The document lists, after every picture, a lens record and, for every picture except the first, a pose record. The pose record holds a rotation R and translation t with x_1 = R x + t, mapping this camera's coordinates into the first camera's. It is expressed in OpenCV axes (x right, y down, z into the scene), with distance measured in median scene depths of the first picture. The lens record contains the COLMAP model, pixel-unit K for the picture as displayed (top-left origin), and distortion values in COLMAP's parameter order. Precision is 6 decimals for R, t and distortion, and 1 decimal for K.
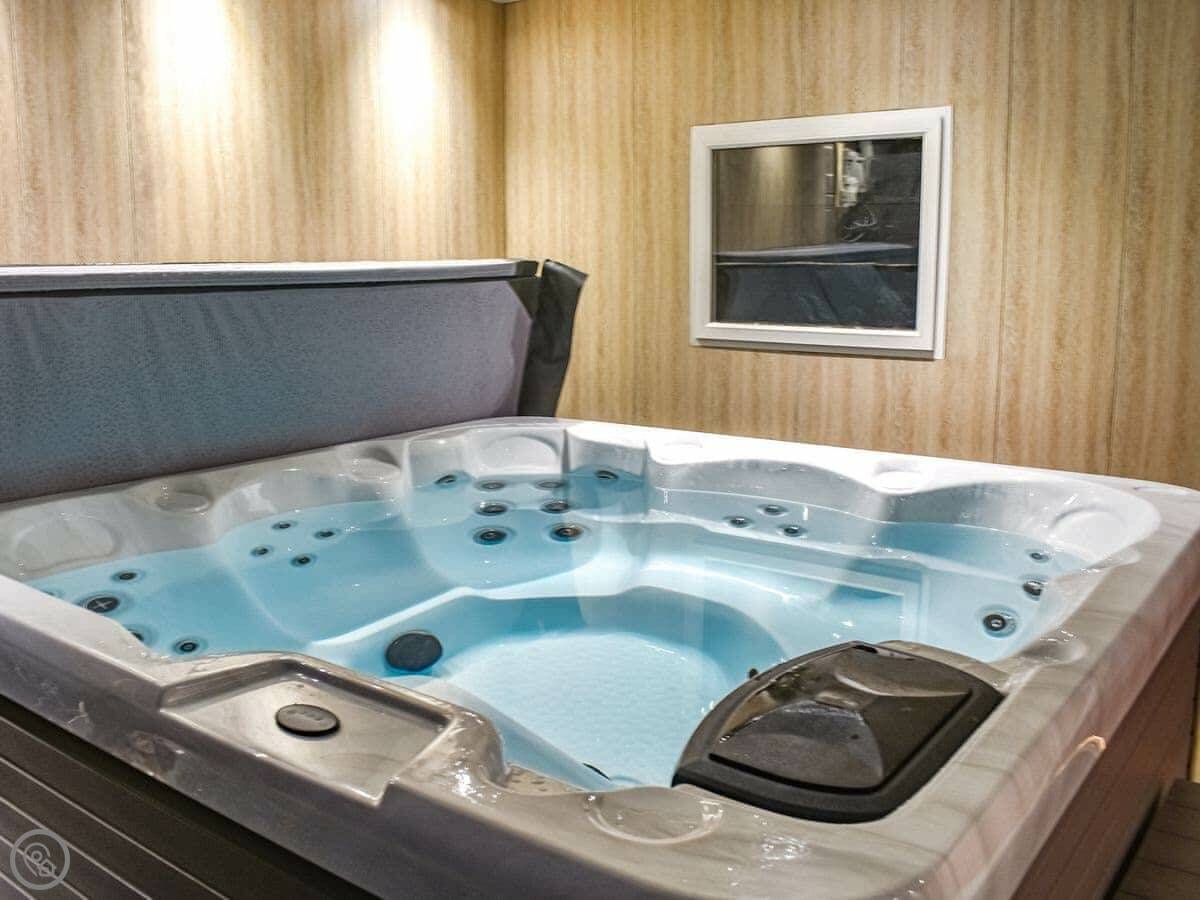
lens RADIAL K [[1050.4, 0, 589.9], [0, 1050.4, 437.2], [0, 0, 1]] dist [-0.091666, 0.012131]
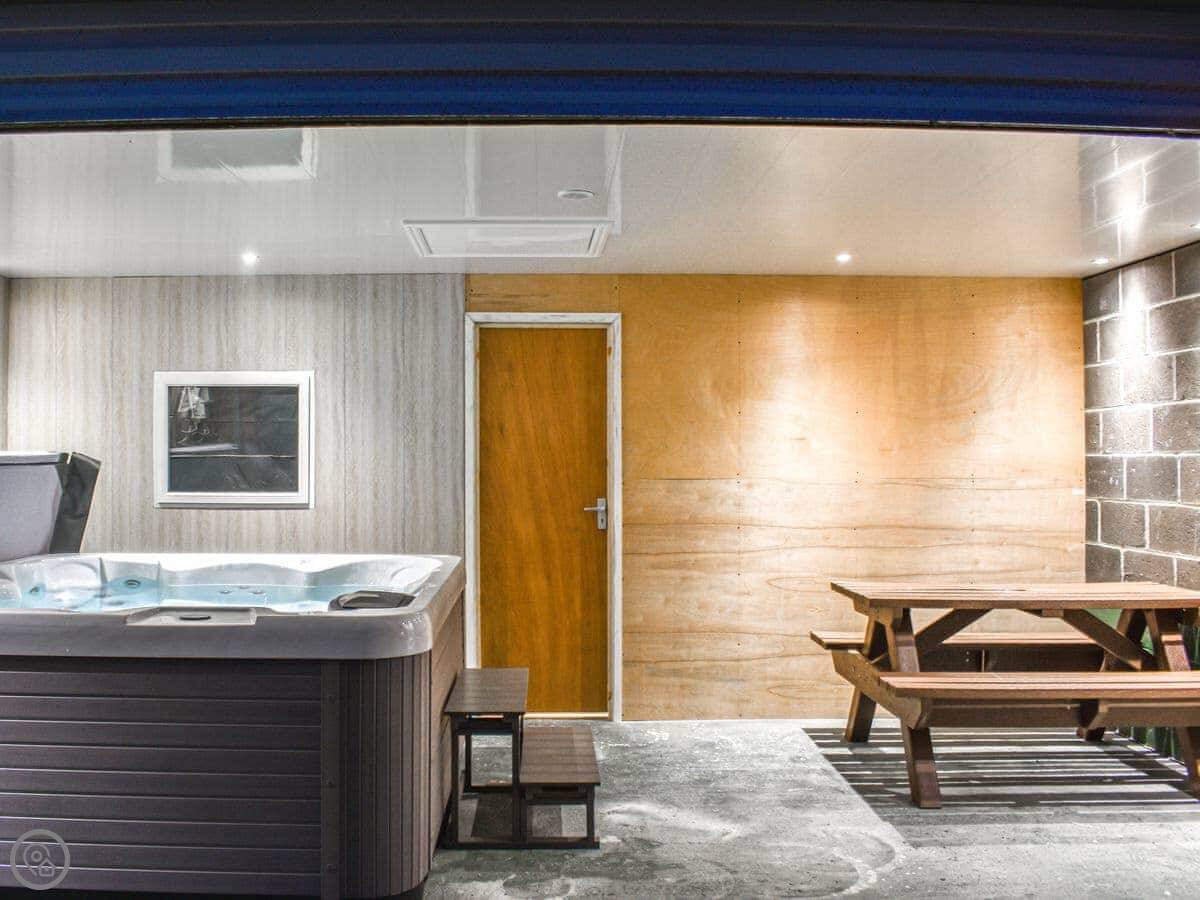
lens RADIAL K [[1050.4, 0, 598.2], [0, 1050.4, 447.9], [0, 0, 1]] dist [-0.091666, 0.012131]
pose [[0.745815, 0.012494, 0.666036, -0.499365], [0.108801, 0.984114, -0.140294, 0.129978], [-0.657208, 0.177099, 0.732607, -0.666370]]
